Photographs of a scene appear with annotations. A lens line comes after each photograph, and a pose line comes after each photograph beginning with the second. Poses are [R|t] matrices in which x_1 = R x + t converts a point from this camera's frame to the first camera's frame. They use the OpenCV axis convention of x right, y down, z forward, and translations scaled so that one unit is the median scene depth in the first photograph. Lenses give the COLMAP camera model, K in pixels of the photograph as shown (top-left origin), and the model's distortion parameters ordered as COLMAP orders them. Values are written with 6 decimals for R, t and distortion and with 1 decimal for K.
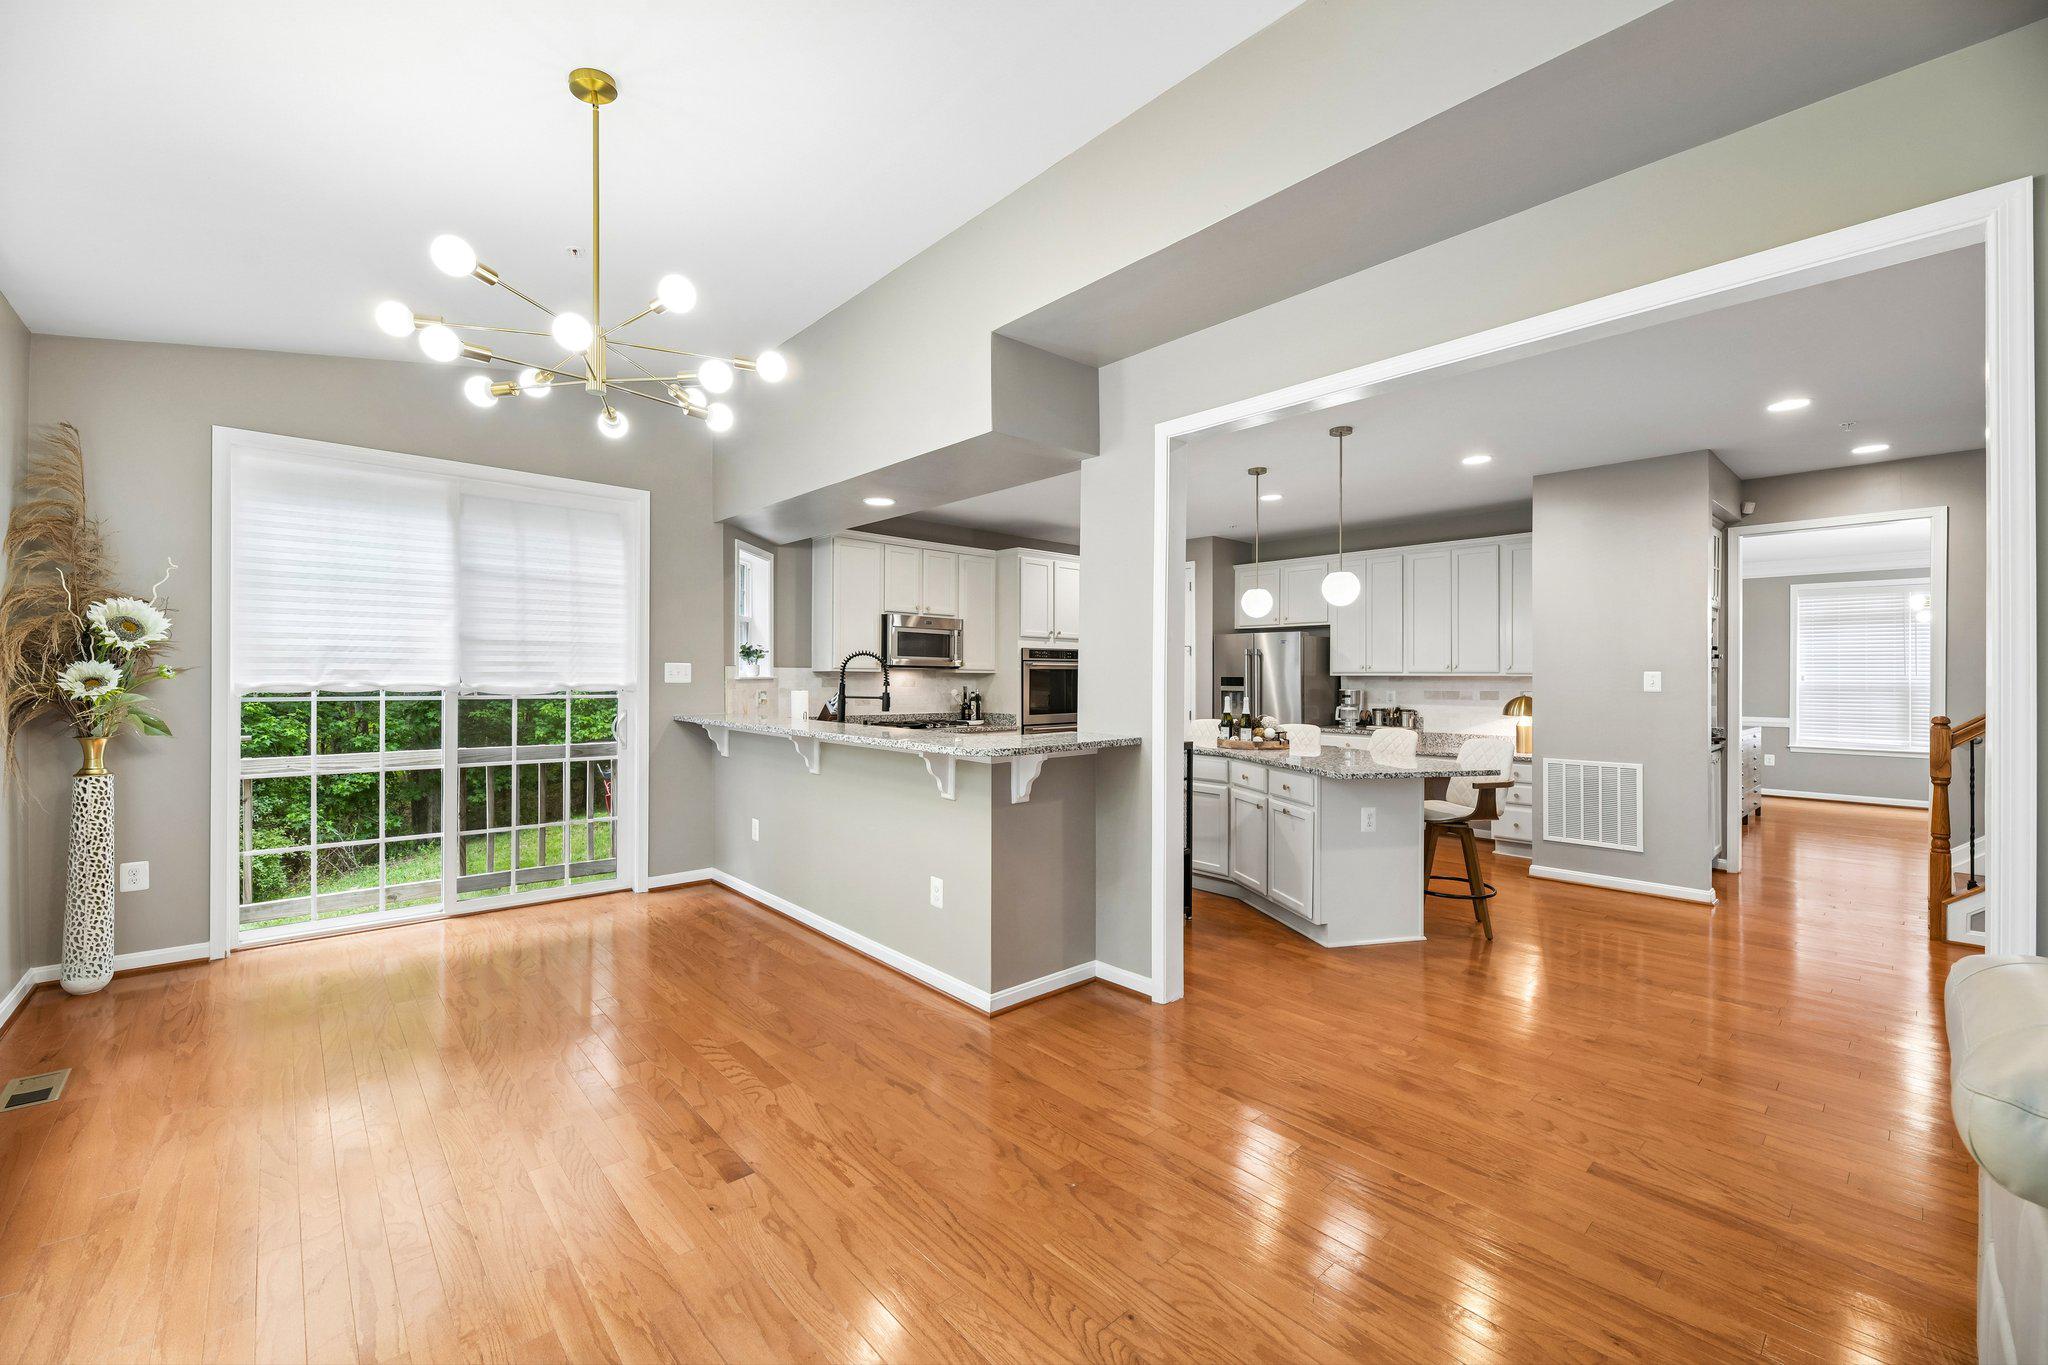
lens RADIAL K [[839.4, 0, 1035.1], [0, 839.4, 667.5], [0, 0, 1]] dist [0.005986, -0.005658]
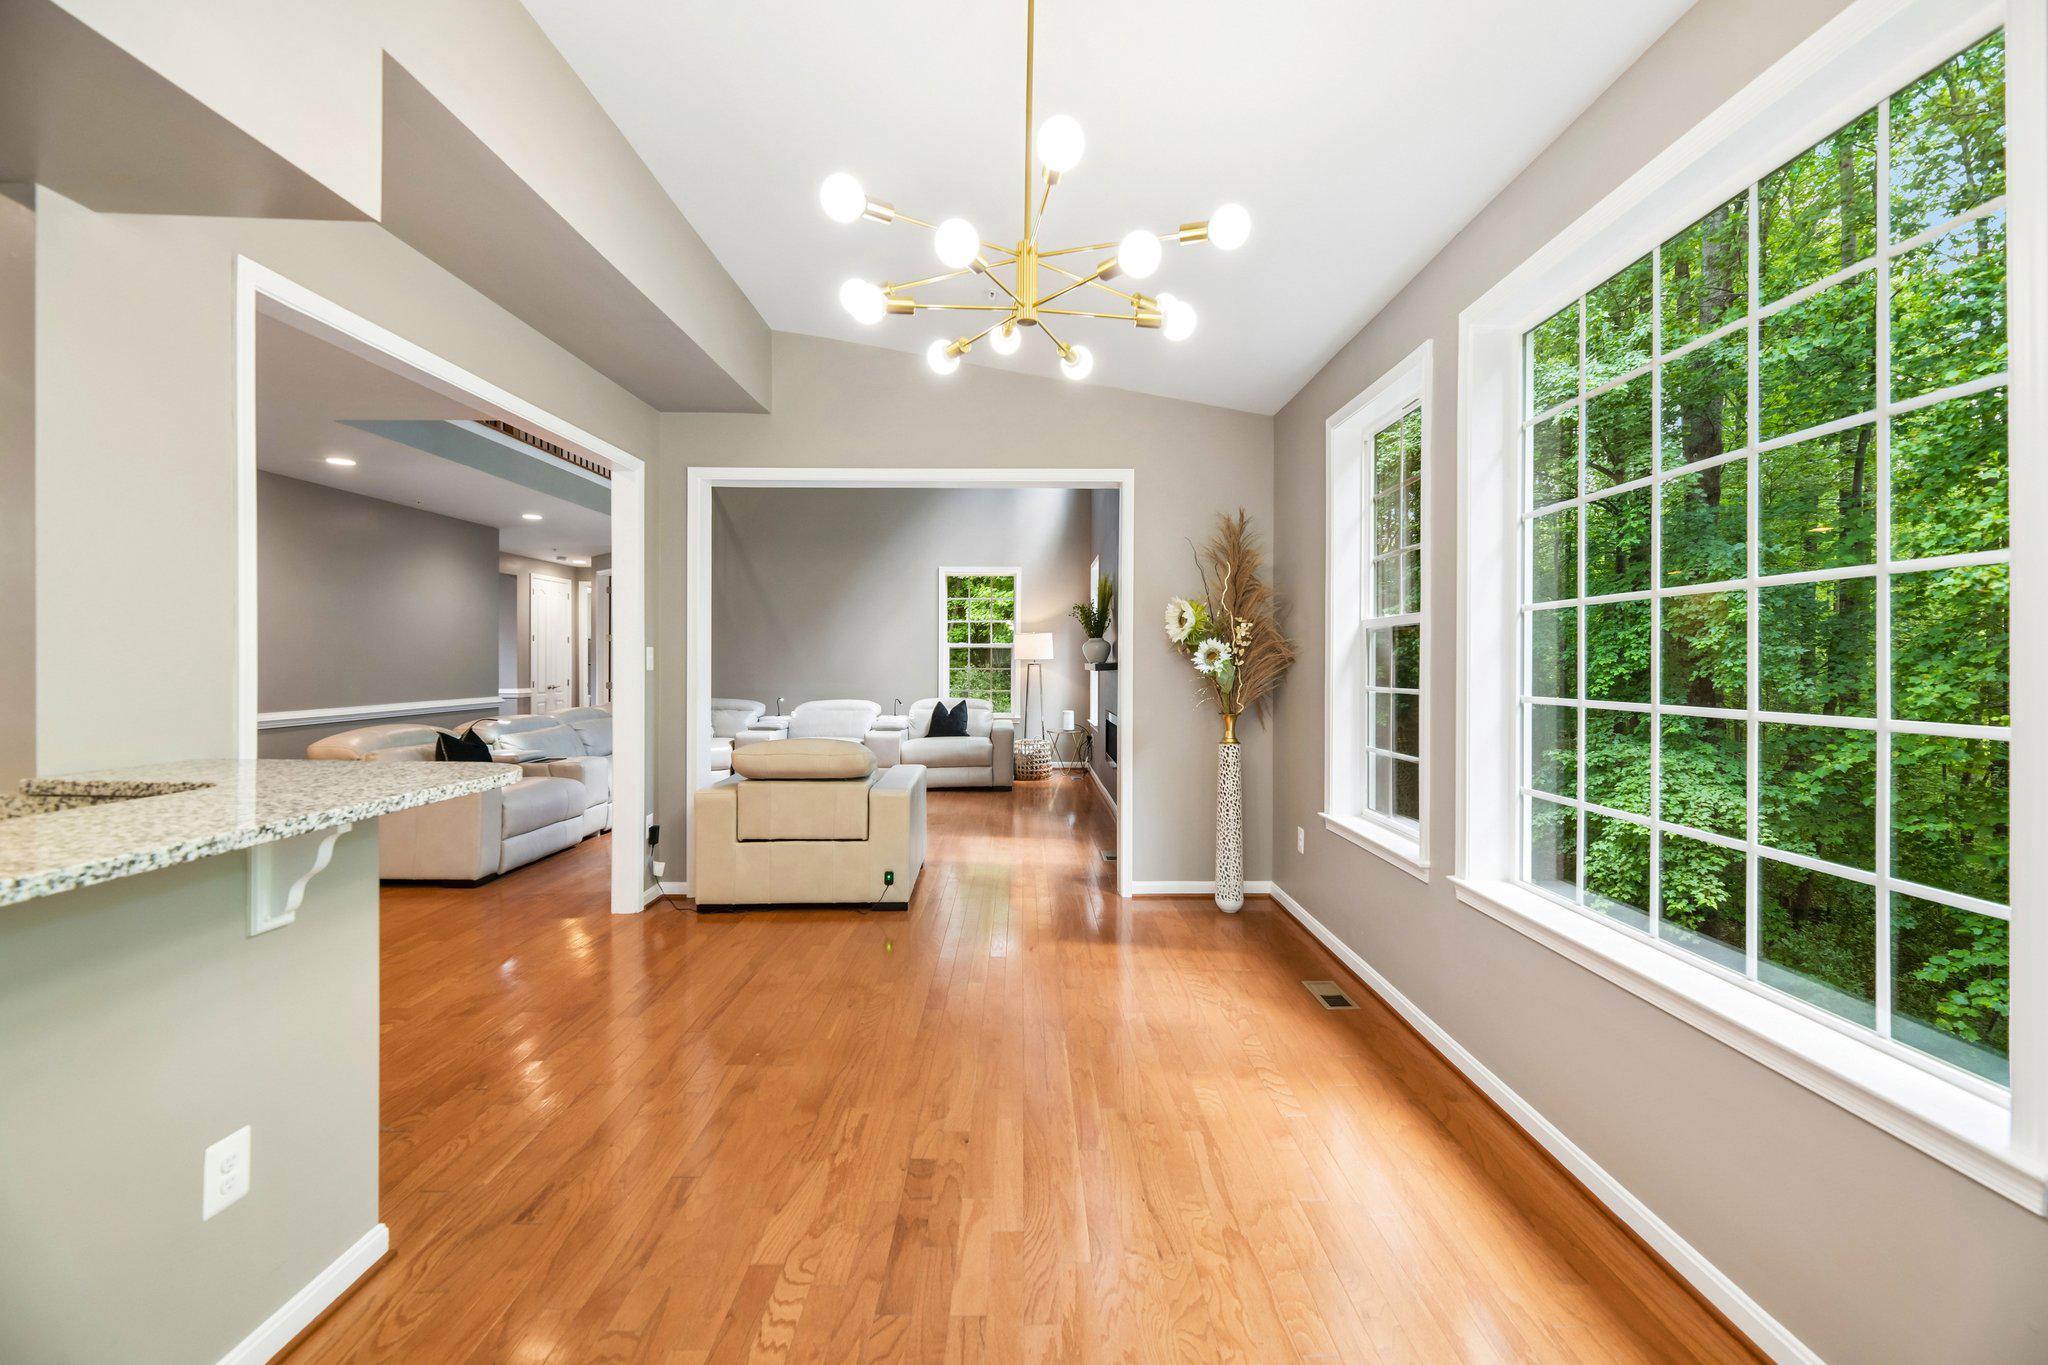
lens RADIAL K [[839.4, 0, 1035.1], [0, 839.4, 667.5], [0, 0, 1]] dist [0.005986, -0.005658]
pose [[-0.755810, 0.009973, 0.654715, -1.012621], [-0.001314, 0.999859, -0.016747, 0.032529], [-0.654790, -0.013518, -0.755690, 1.527492]]
